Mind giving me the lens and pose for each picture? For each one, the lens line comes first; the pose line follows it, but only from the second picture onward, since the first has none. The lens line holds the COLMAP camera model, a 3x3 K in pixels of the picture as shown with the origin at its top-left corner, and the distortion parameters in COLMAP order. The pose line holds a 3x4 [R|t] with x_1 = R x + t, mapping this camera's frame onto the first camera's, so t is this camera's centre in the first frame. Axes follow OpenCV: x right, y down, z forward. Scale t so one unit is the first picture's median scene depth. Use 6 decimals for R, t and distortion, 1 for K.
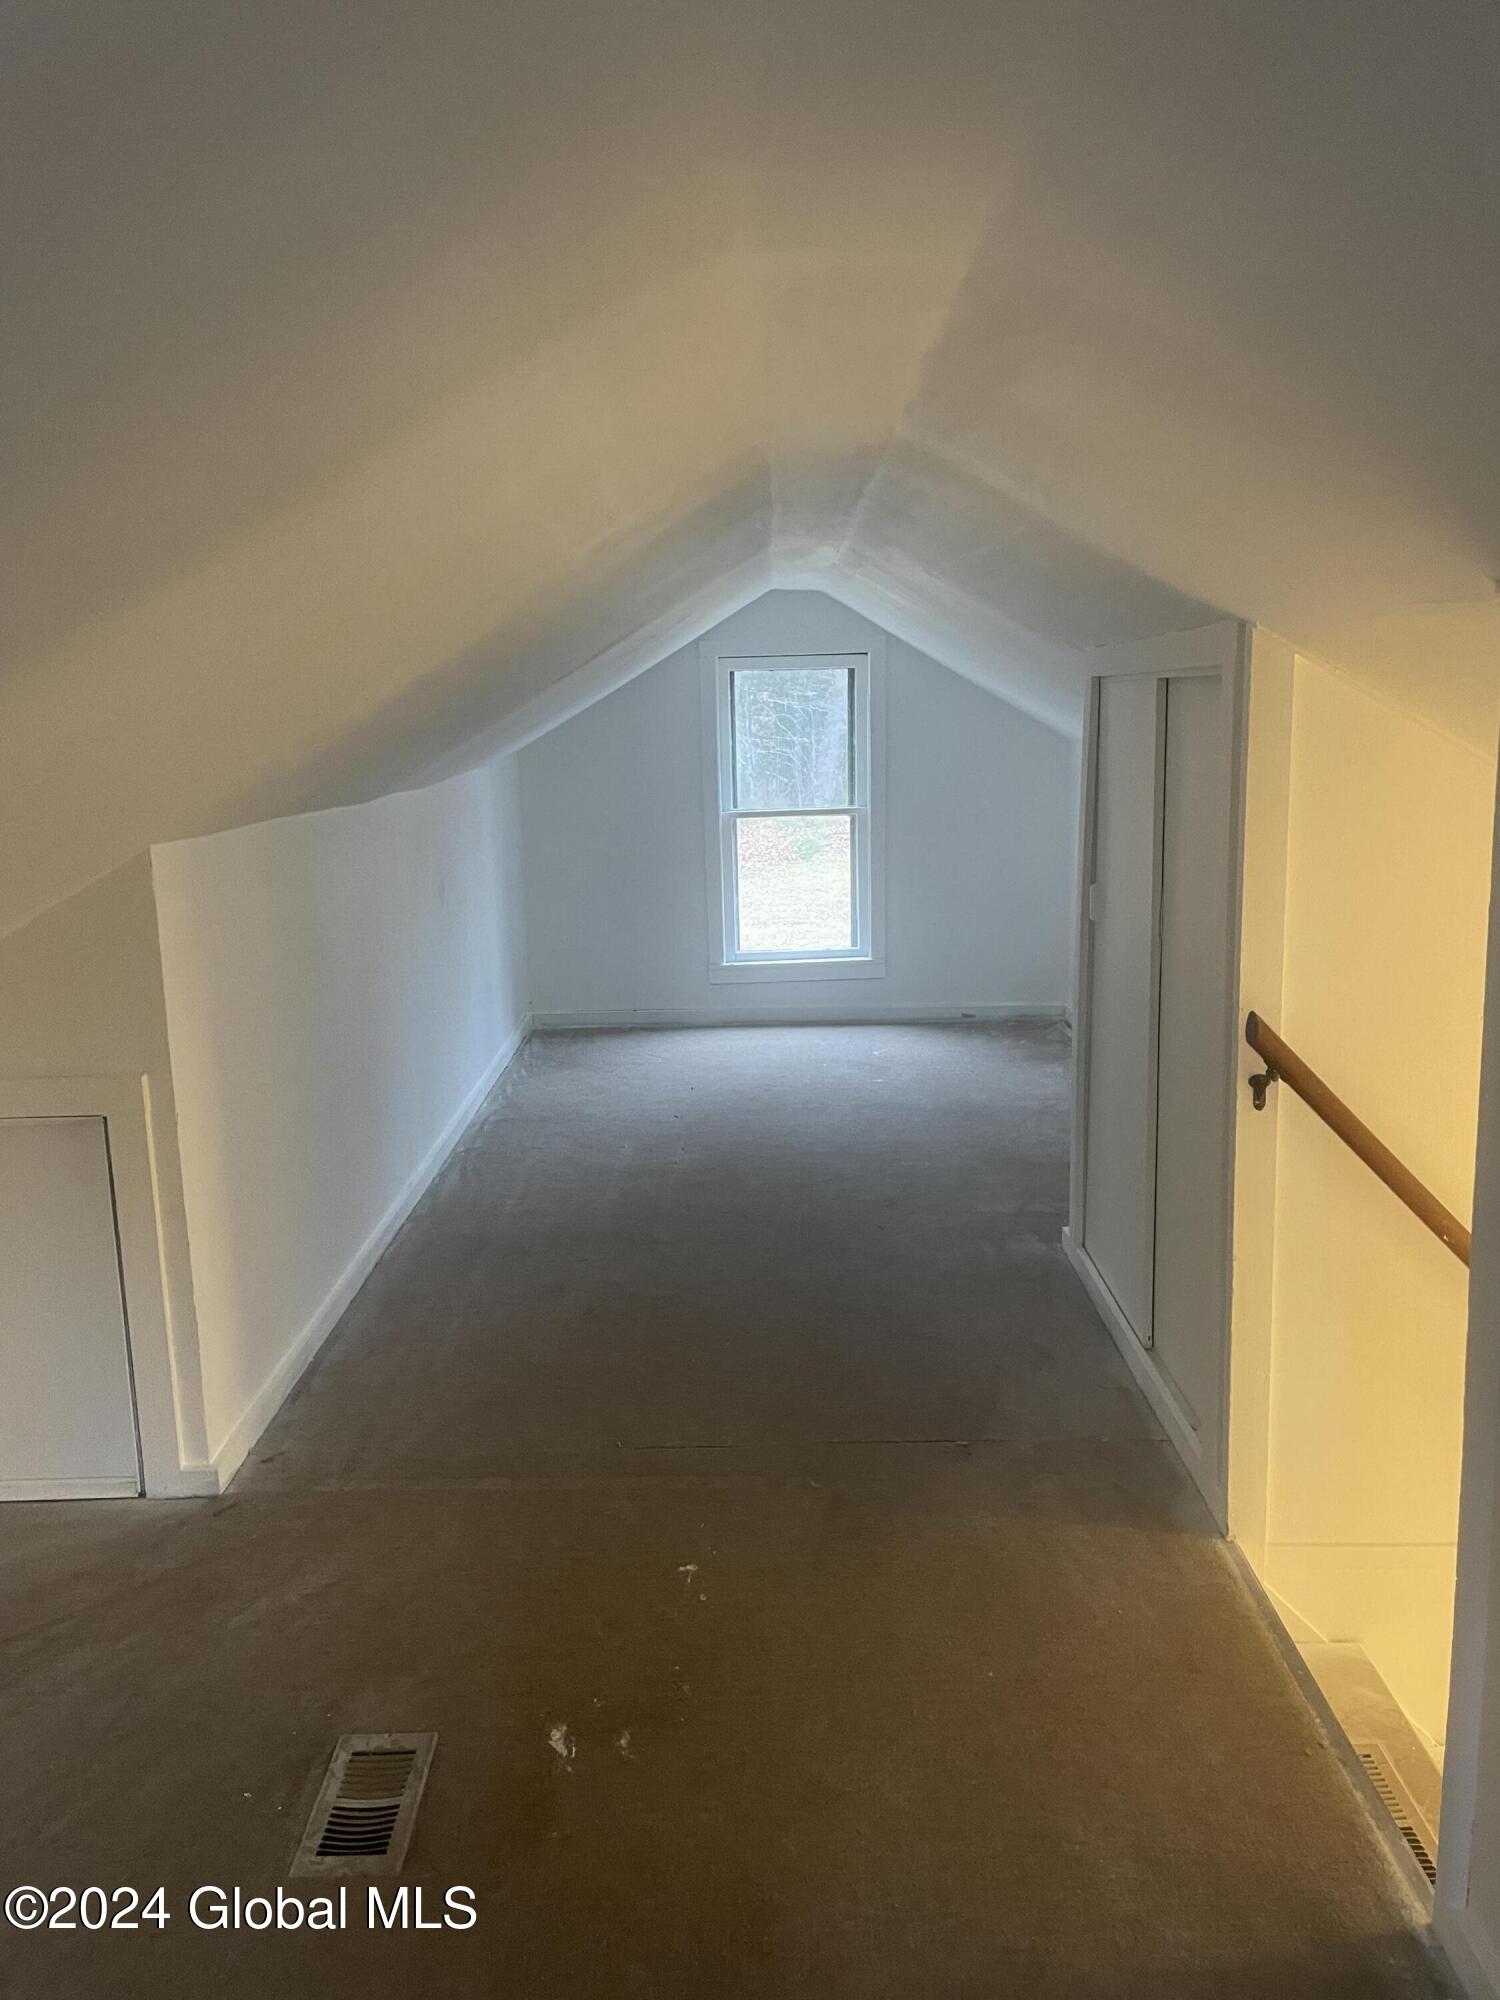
lens RADIAL K [[1544.1, 0, 755.2], [0, 1544.1, 991.8], [0, 0, 1]] dist [0.048229, -0.071972]
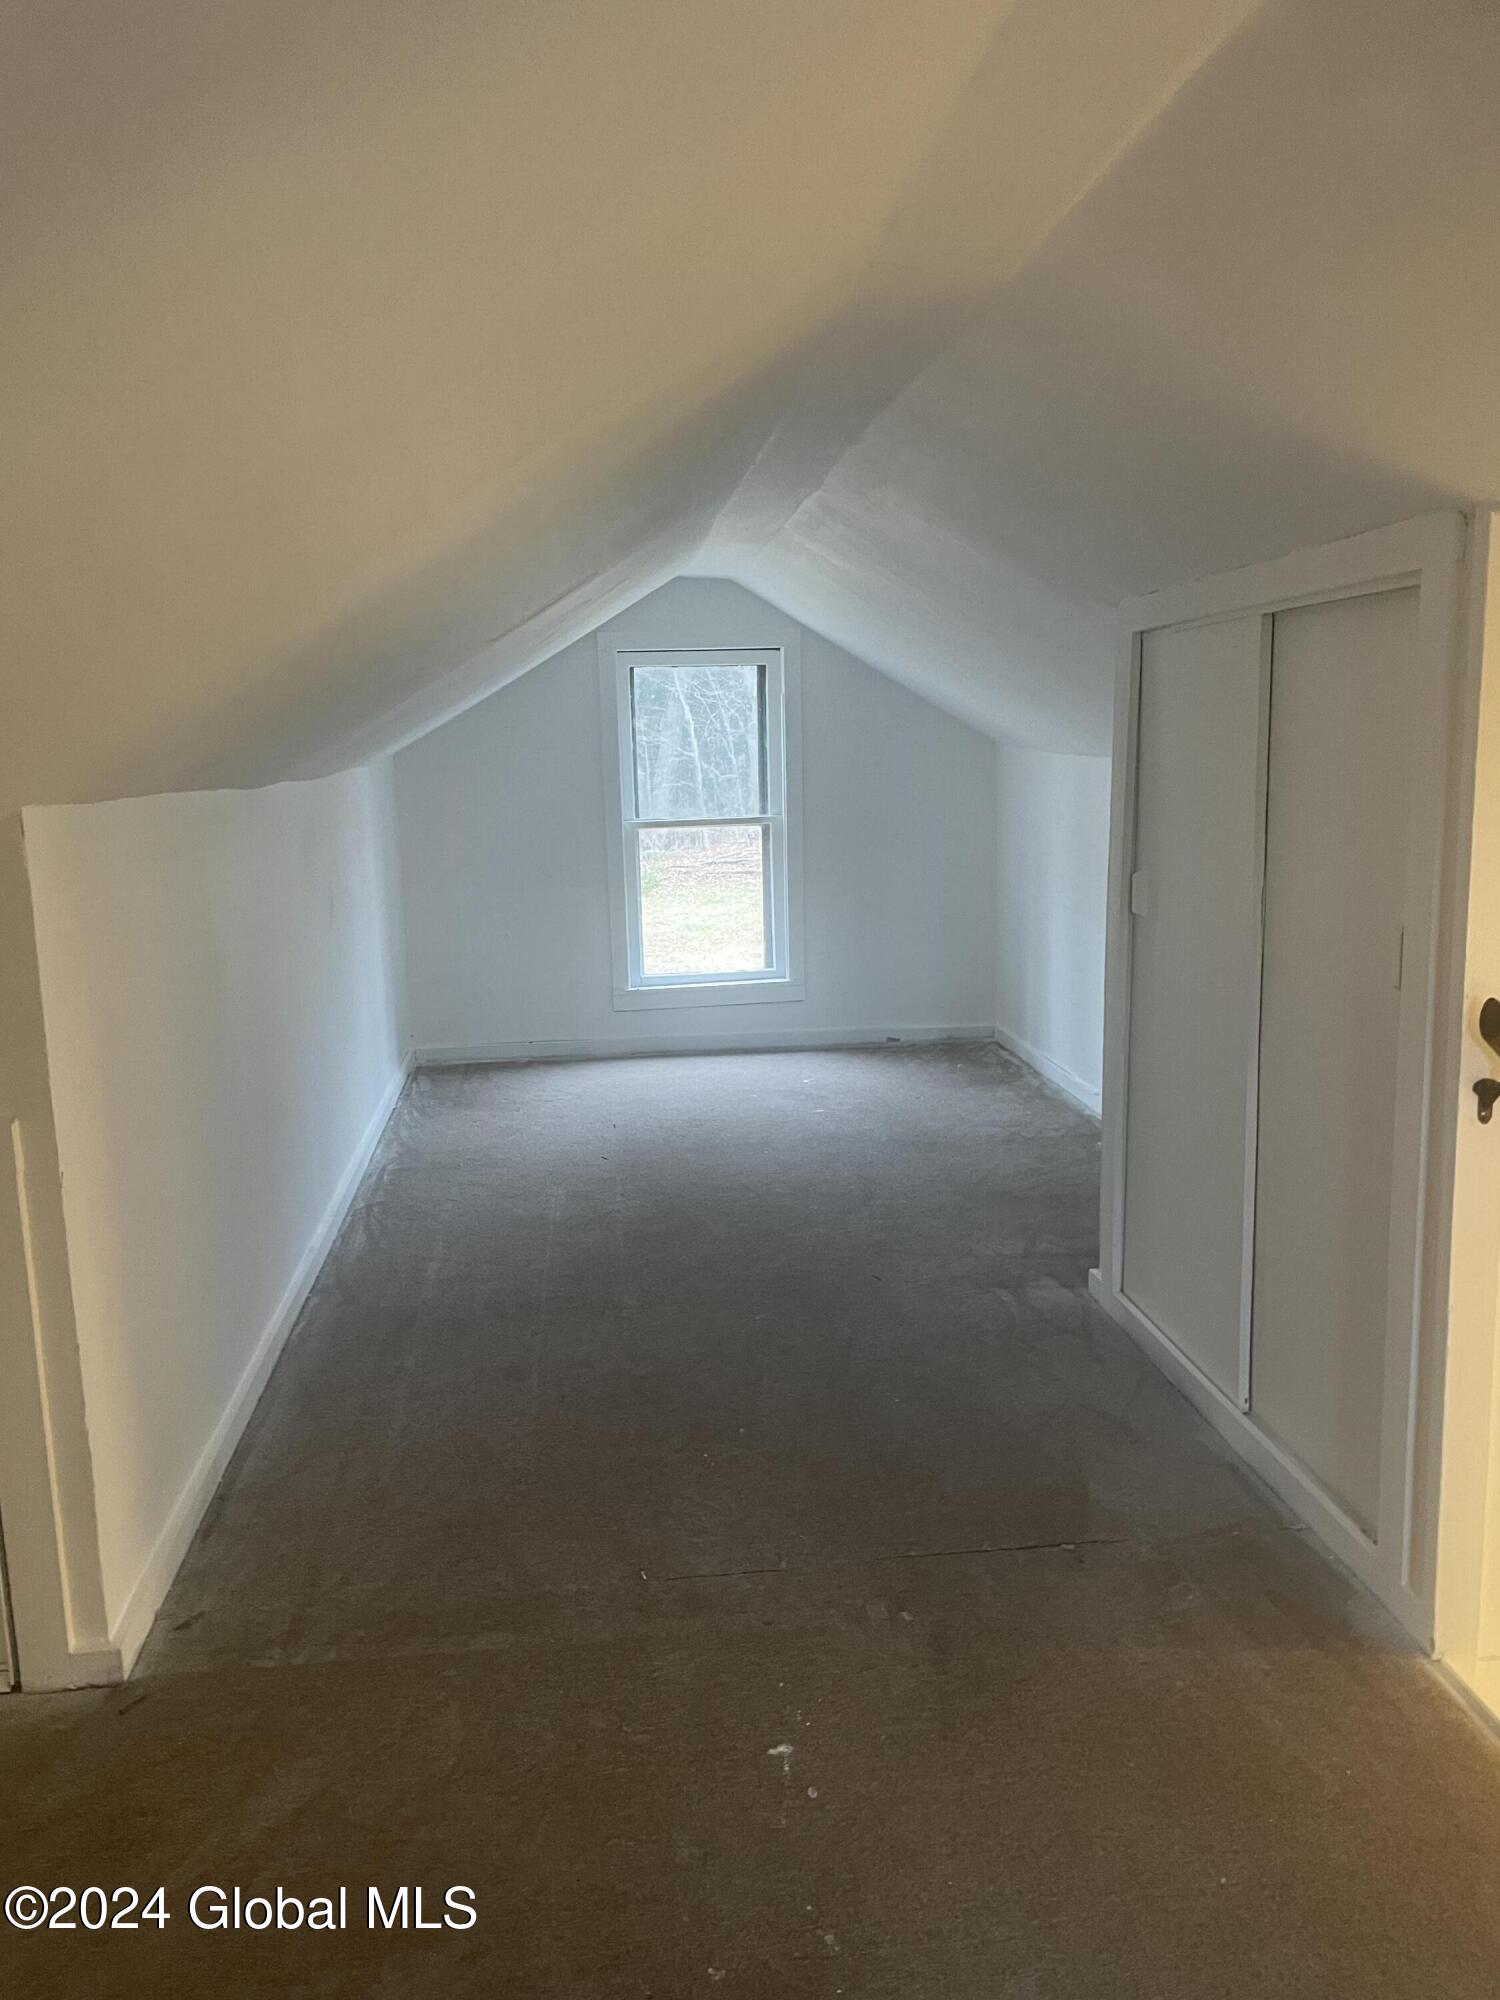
lens RADIAL K [[1544.1, 0, 757.1], [0, 1544.1, 1001.0], [0, 0, 1]] dist [0.048229, -0.071972]
pose [[0.993069, -0.020791, 0.115680, -0.072533], [0.022974, 0.999582, -0.017572, 0.009757], [-0.115267, 0.020108, 0.993131, 0.127910]]
